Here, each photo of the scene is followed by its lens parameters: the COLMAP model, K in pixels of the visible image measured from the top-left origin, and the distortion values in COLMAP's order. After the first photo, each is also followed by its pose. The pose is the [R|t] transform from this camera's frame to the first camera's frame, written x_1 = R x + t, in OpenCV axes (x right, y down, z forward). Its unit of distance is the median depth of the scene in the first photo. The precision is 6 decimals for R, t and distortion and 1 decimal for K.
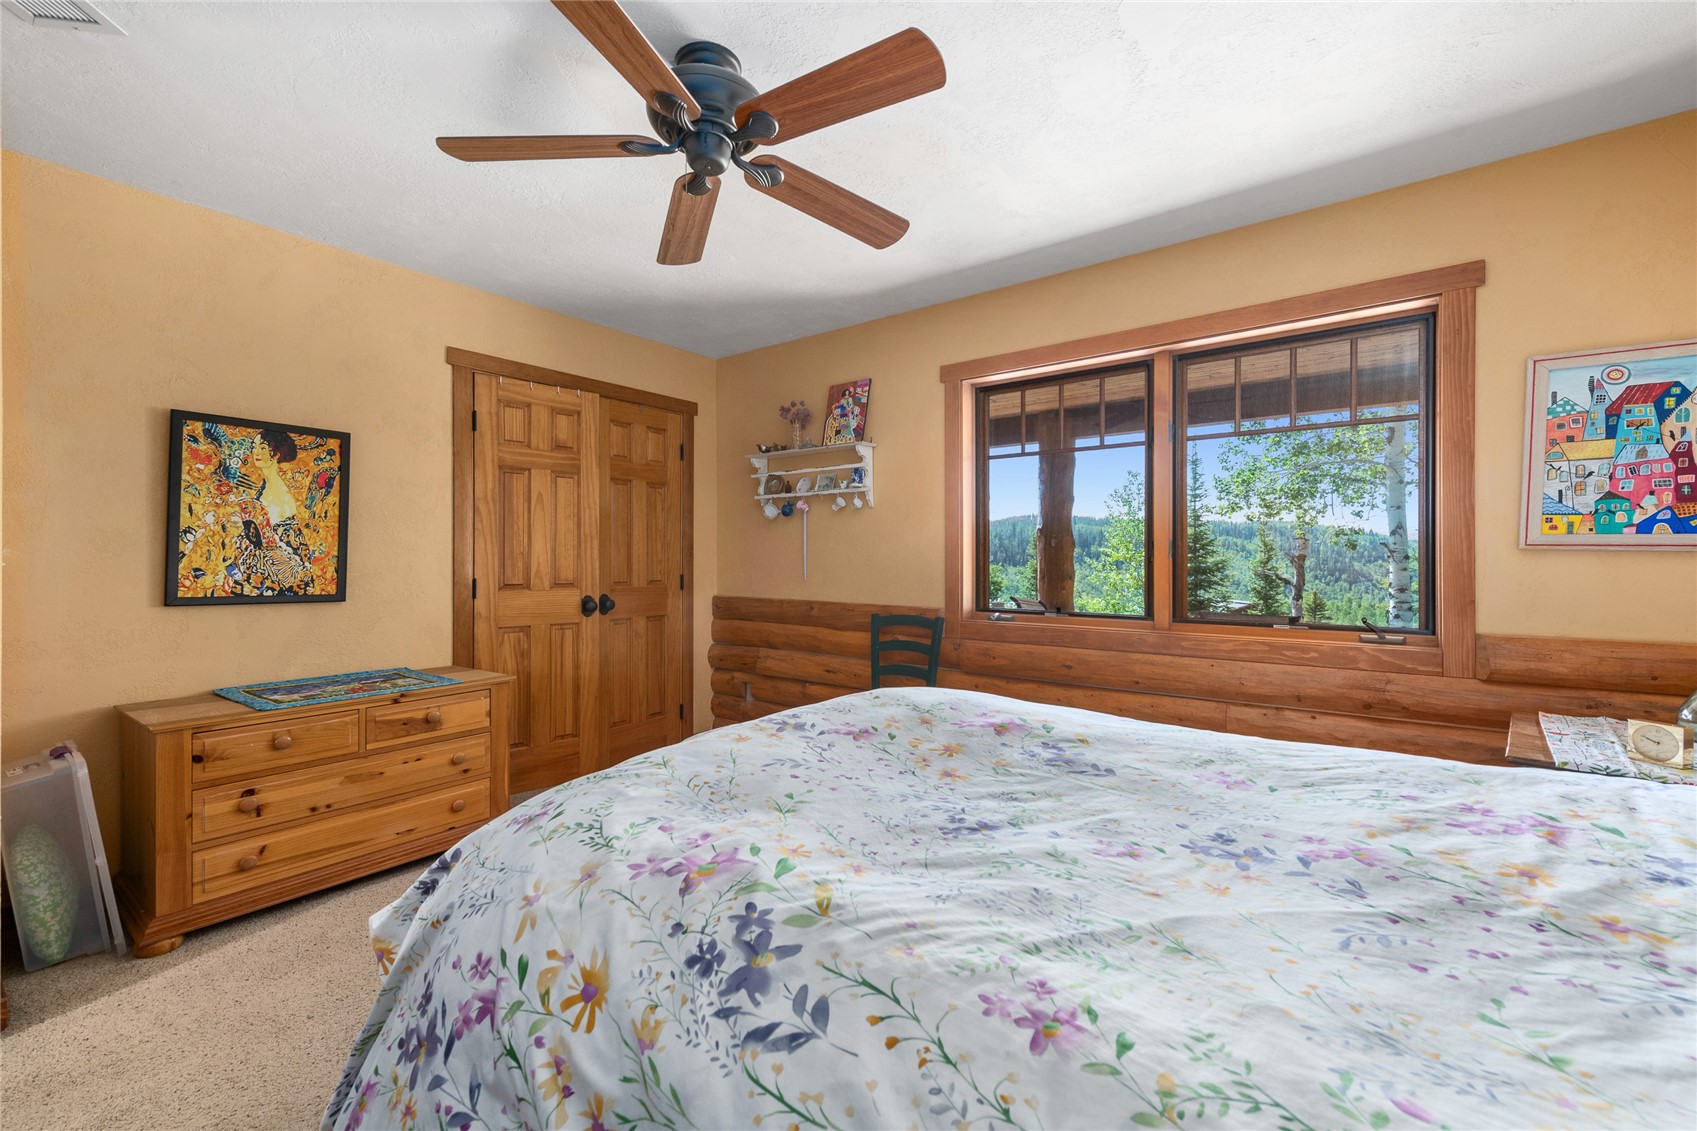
lens RADIAL K [[716.7, 0, 828.6], [0, 716.7, 553.0], [0, 0, 1]] dist [0.000460, -0.000288]
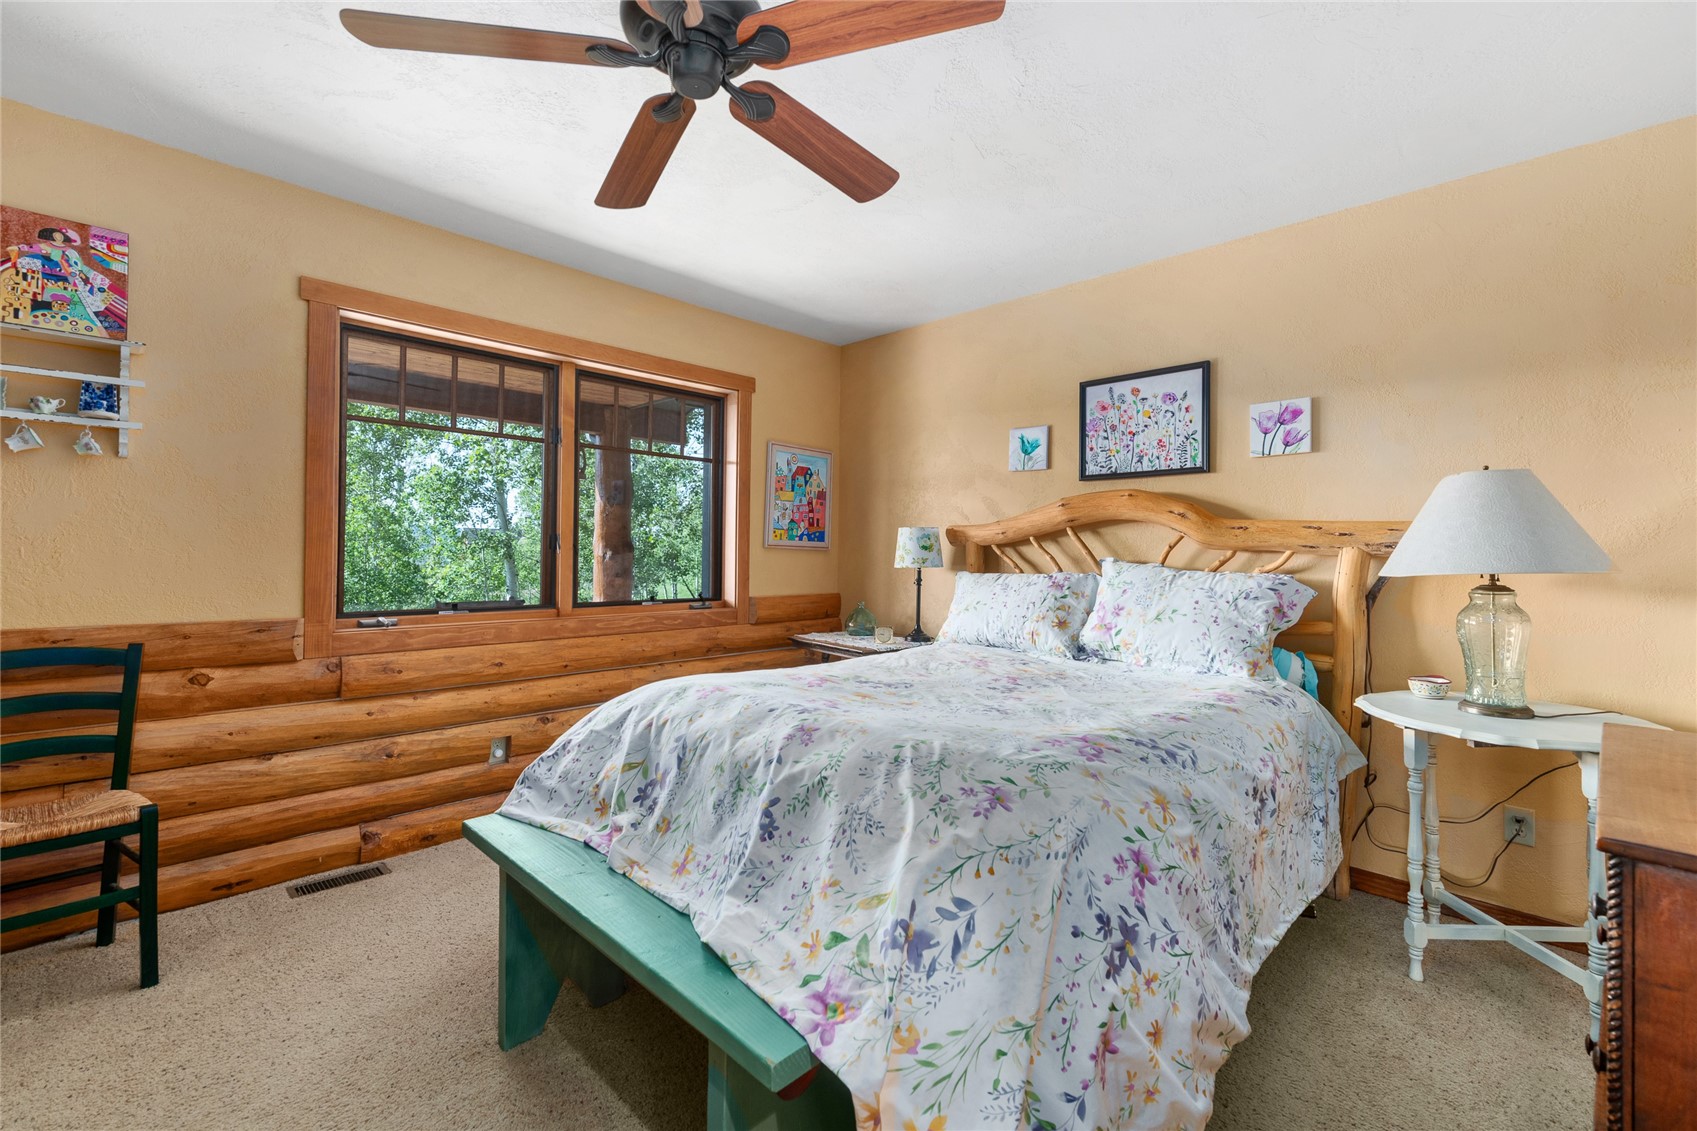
lens RADIAL K [[716.7, 0, 828.6], [0, 716.7, 553.0], [0, 0, 1]] dist [0.000460, -0.000288]
pose [[0.110609, -0.001533, 0.993863, -0.584712], [-0.020616, 0.999780, 0.003836, -0.001541], [-0.993650, -0.020914, 0.110553, 0.482013]]
